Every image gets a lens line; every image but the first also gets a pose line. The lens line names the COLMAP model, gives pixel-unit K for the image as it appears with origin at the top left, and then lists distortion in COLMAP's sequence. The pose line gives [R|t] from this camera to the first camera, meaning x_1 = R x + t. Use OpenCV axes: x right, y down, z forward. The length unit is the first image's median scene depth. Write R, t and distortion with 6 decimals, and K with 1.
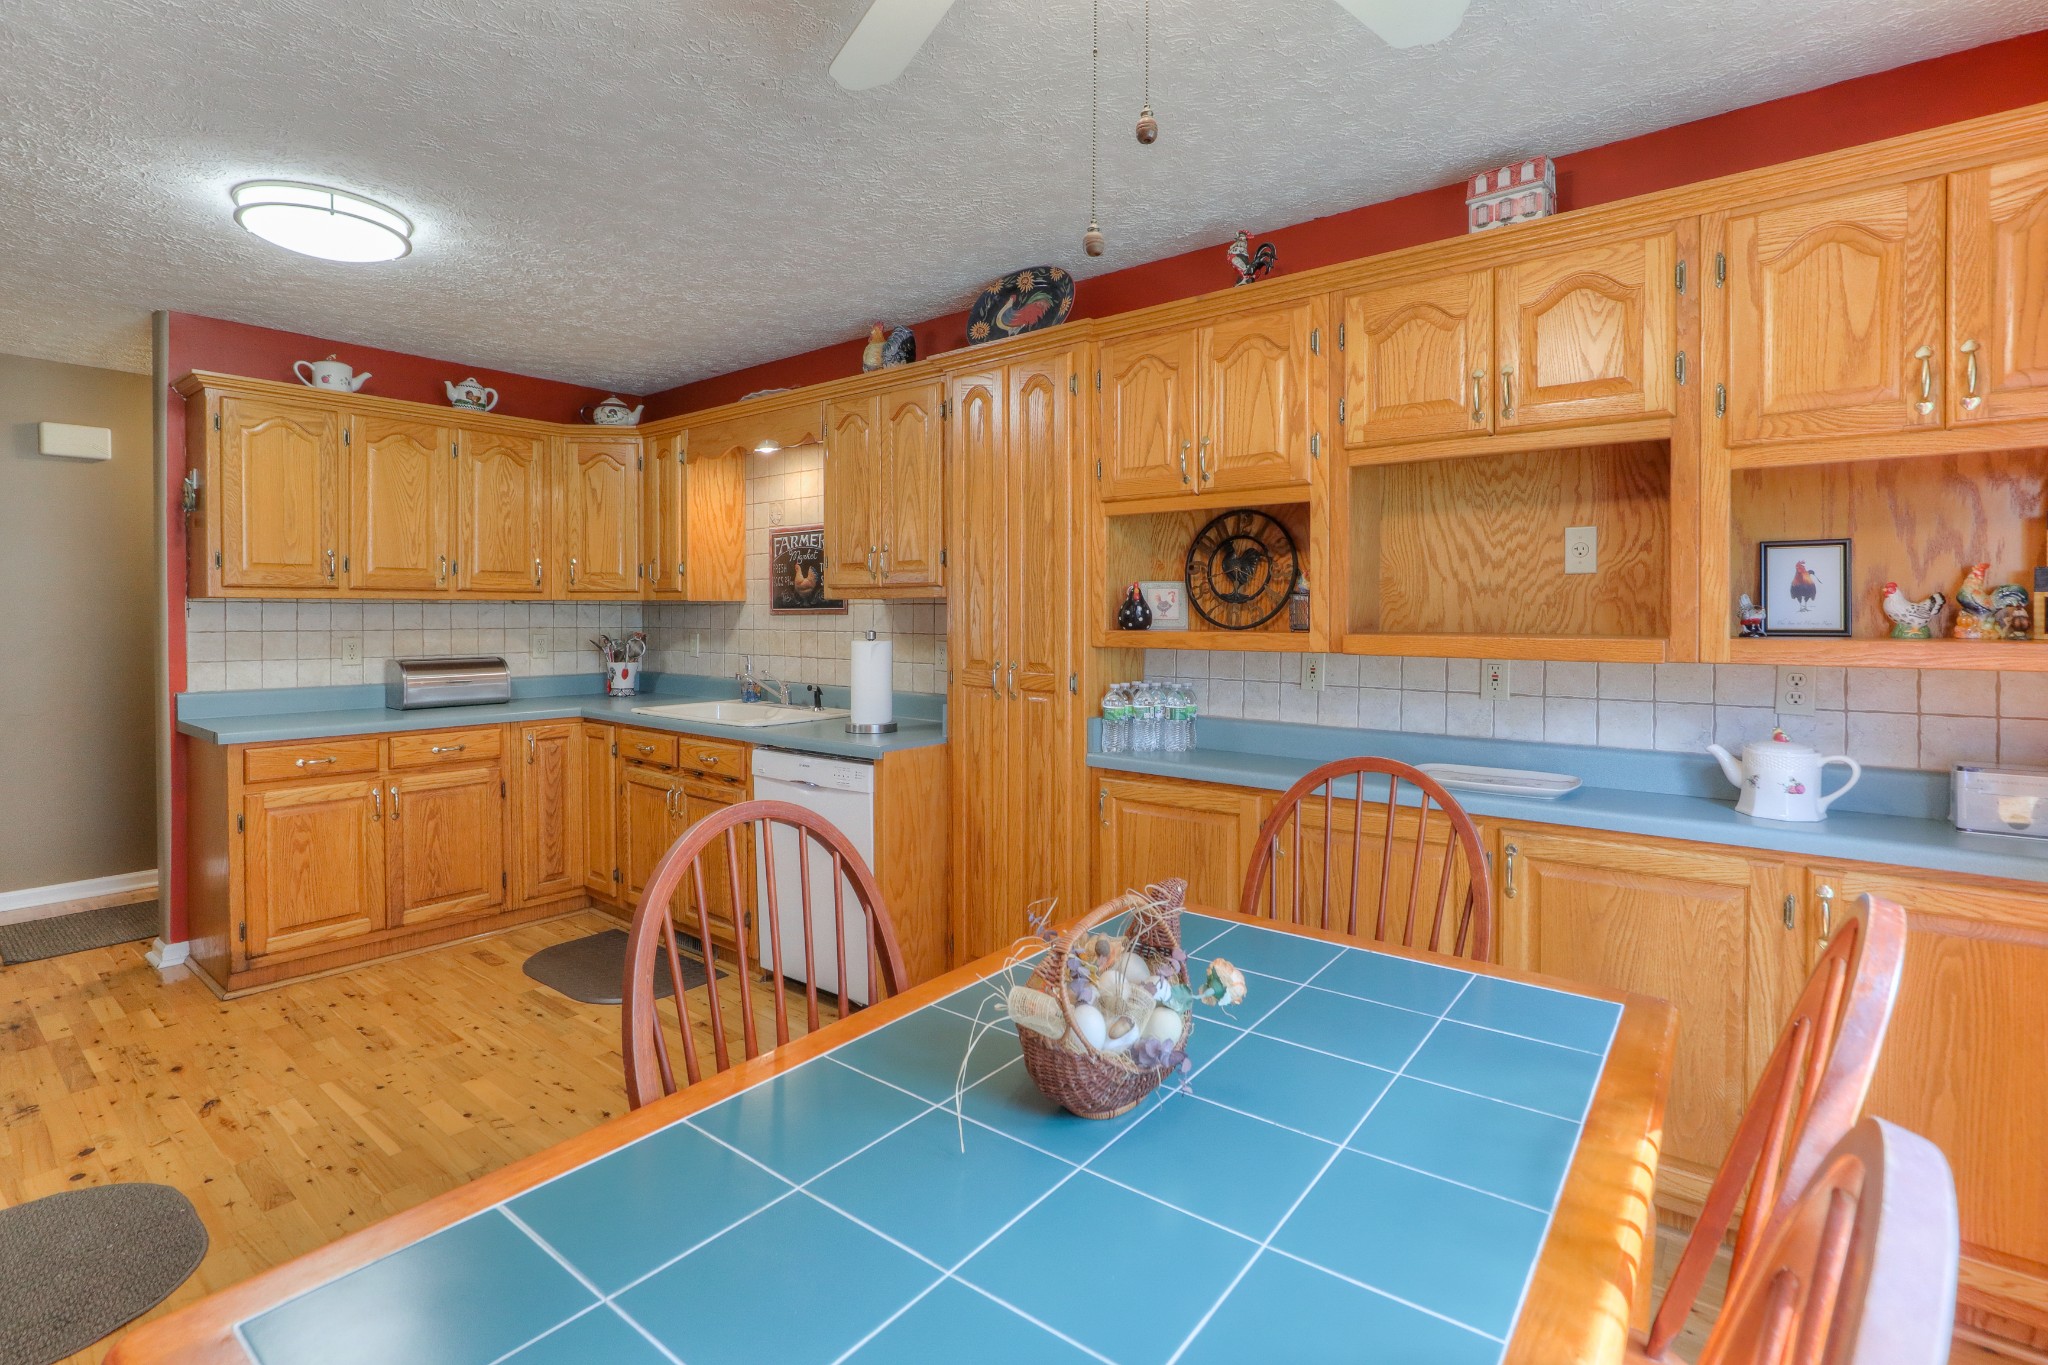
lens RADIAL K [[961.7, 0, 1025.1], [0, 961.7, 632.8], [0, 0, 1]] dist [-0.002277, 0.000185]
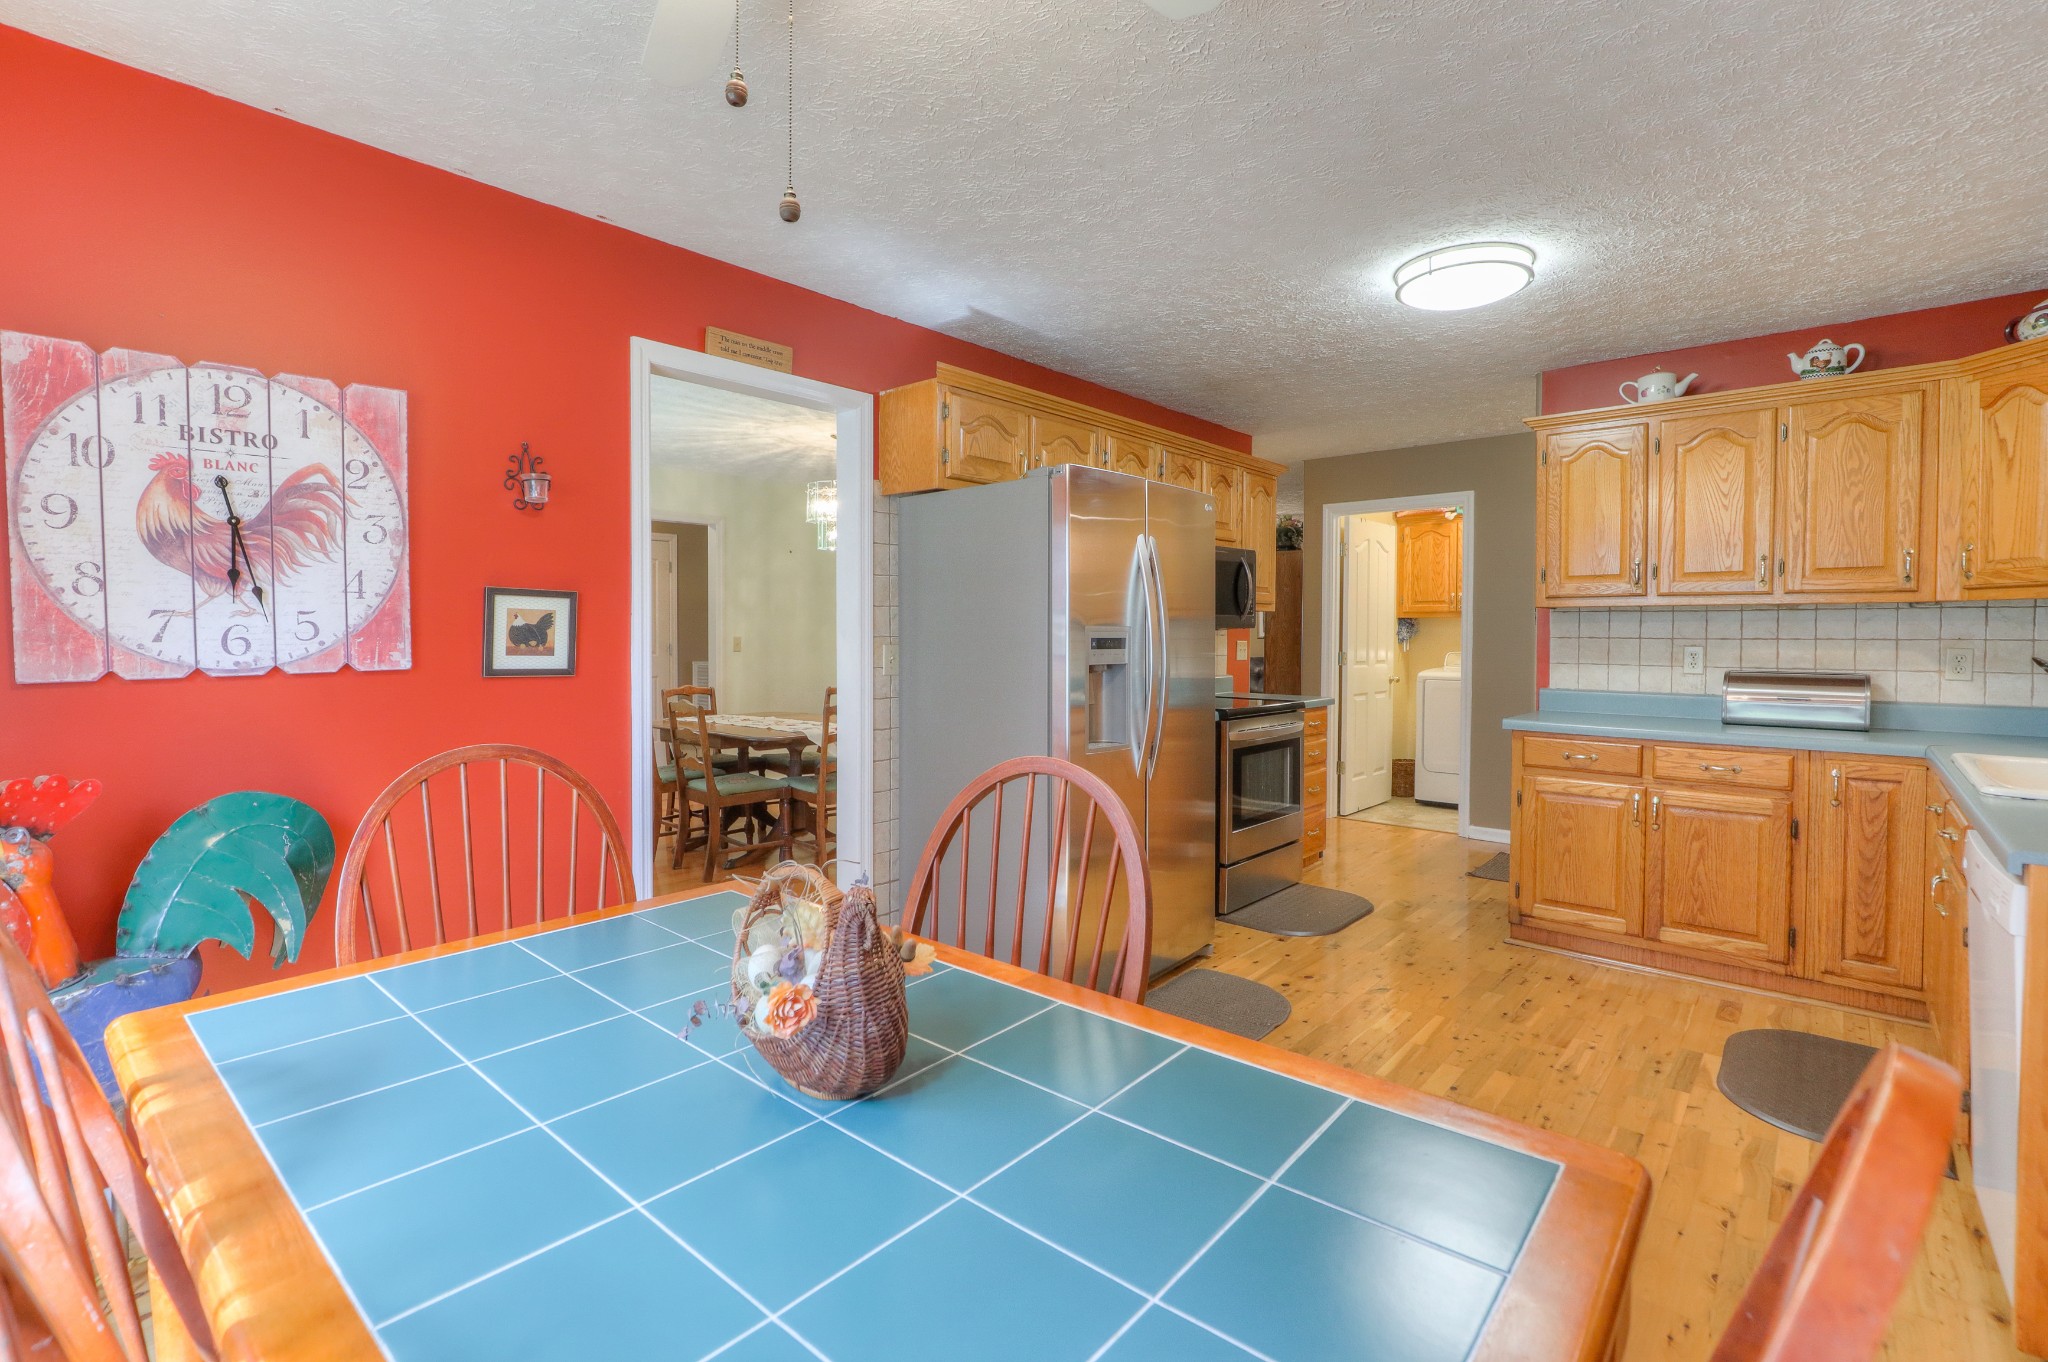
lens RADIAL K [[927.3, 0, 1004.7], [0, 927.3, 655.8], [0, 0, 1]] dist [-0.010362, -0.000097]
pose [[-0.047608, 0.022783, -0.998606, 0.300533], [-0.024195, 0.999420, 0.023955, 0.010498], [0.998573, 0.025302, -0.047030, 0.368882]]
